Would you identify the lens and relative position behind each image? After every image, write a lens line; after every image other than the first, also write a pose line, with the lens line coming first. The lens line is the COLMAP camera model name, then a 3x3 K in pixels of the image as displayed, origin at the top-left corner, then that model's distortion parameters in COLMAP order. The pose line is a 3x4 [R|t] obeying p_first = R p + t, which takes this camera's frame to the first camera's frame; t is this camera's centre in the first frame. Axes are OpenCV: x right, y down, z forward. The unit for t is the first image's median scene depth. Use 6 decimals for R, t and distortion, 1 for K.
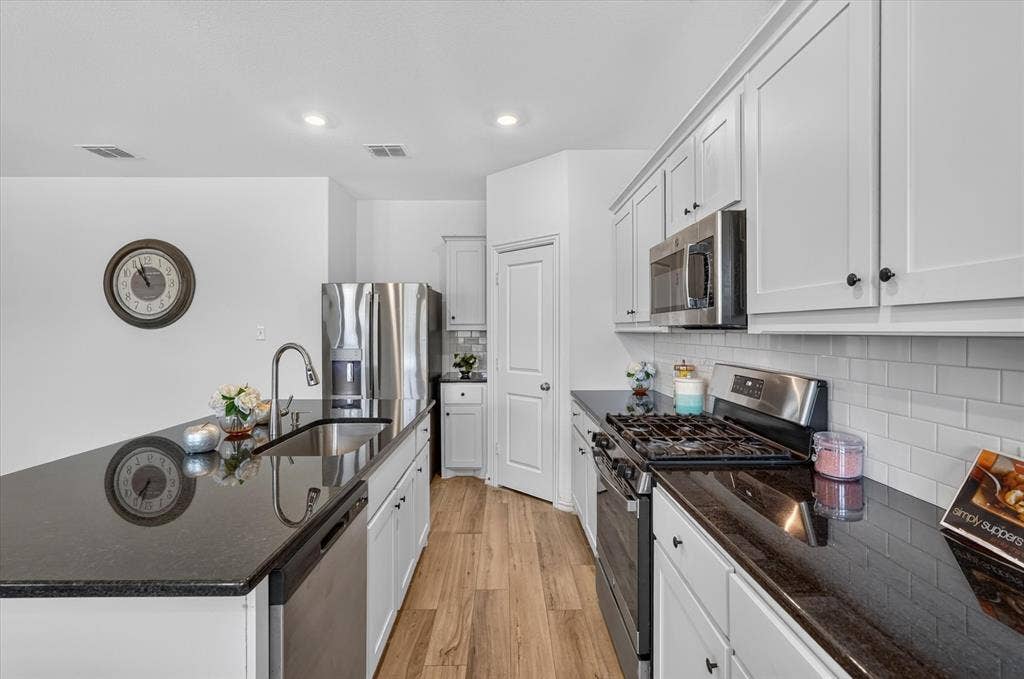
lens RADIAL K [[460.9, 0, 504.8], [0, 460.9, 332.4], [0, 0, 1]] dist [-0.000803, -0.000060]
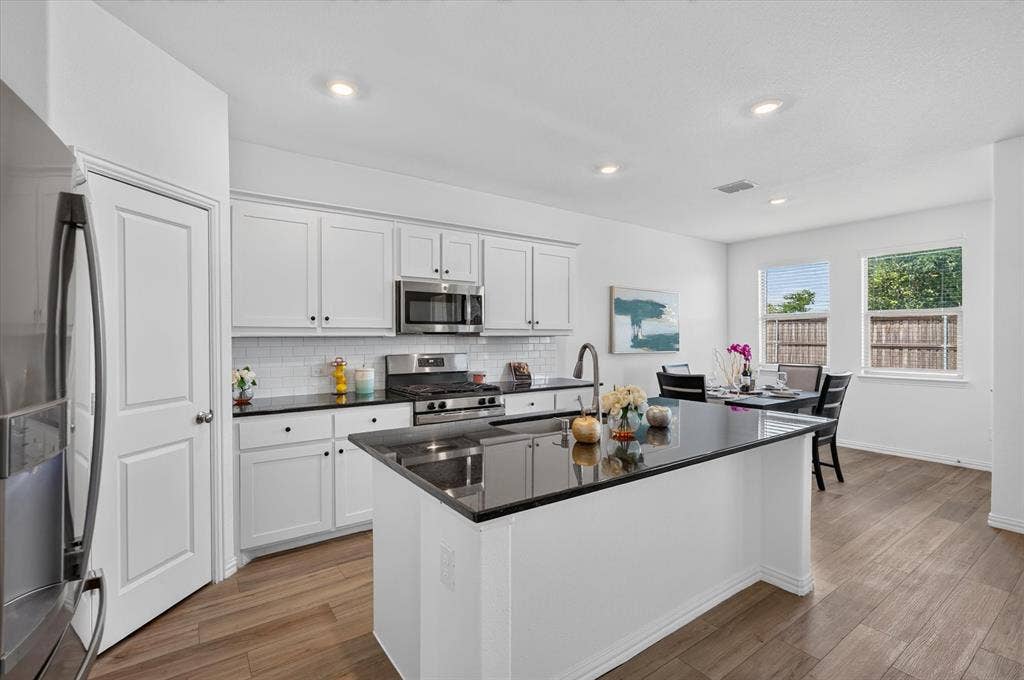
lens RADIAL K [[452.7, 0, 500.3], [0, 452.7, 339.8], [0, 0, 1]] dist [-0.013548, 0.012054]
pose [[-0.564289, -0.006980, 0.825548, -1.231736], [0.004879, 0.999919, 0.011789, -0.004869], [-0.825563, 0.010680, -0.564209, 1.775885]]
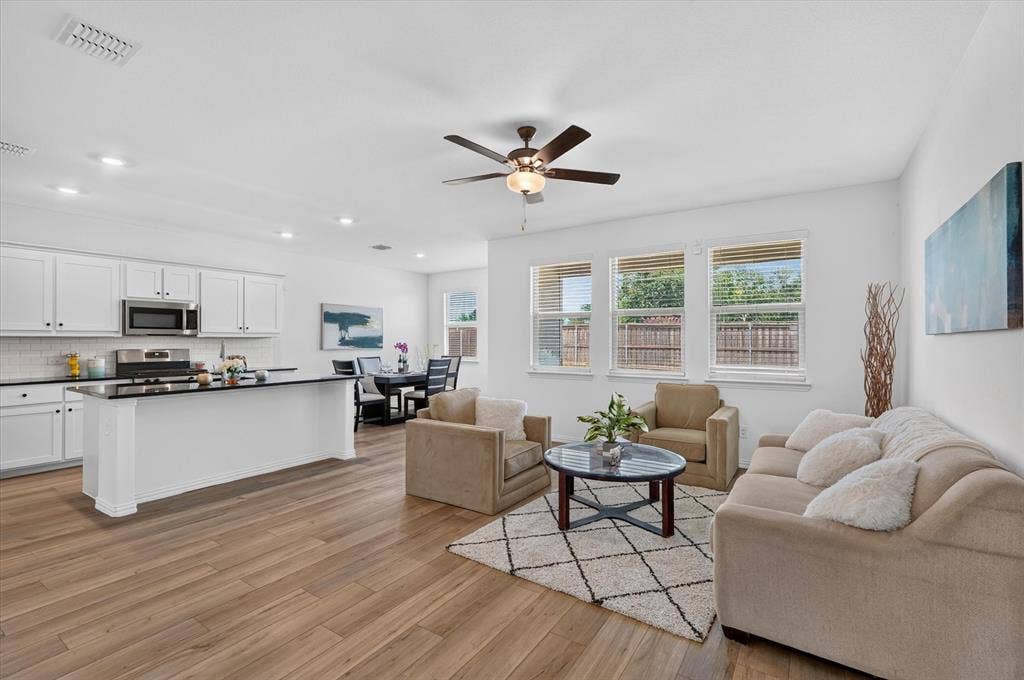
lens RADIAL K [[452.7, 0, 500.3], [0, 452.7, 339.8], [0, 0, 1]] dist [-0.013548, 0.012054]
pose [[-0.818577, 0.002646, 0.574390, -2.791144], [0.005470, 0.999980, 0.003190, 0.020458], [-0.574370, 0.005753, -0.818576, 1.993794]]
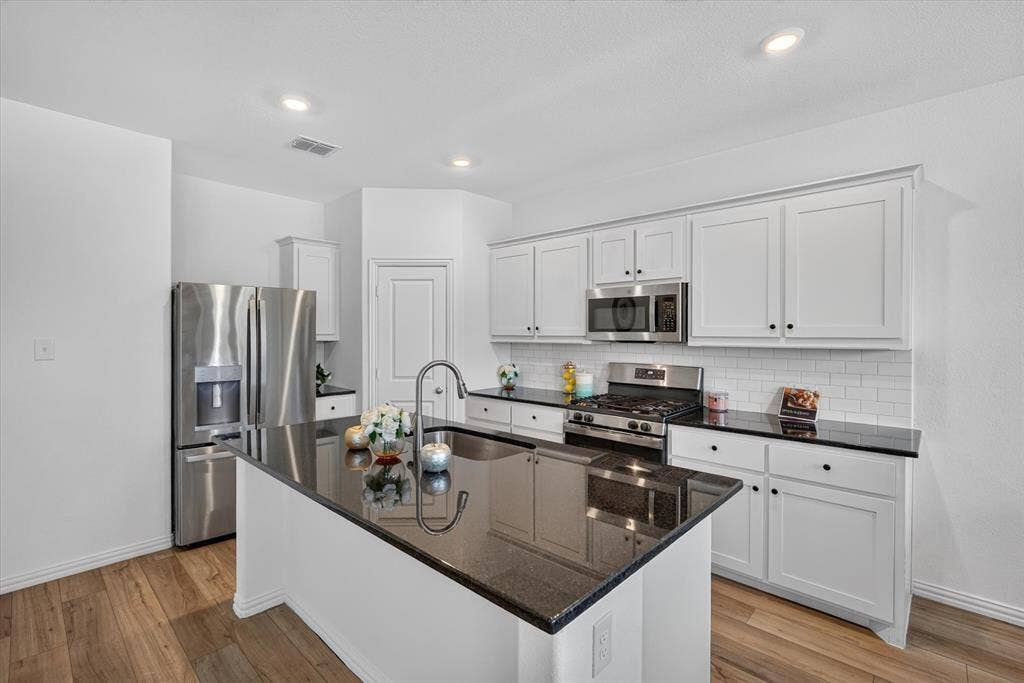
lens RADIAL K [[462.3, 0, 511.4], [0, 462.3, 334.2], [0, 0, 1]] dist [-0.008282, 0.000192]
pose [[0.680200, 0.002471, 0.733023, -1.103584], [0.000237, 0.999994, -0.003591, -0.031593], [-0.733027, 0.002617, 0.680195, 0.154975]]
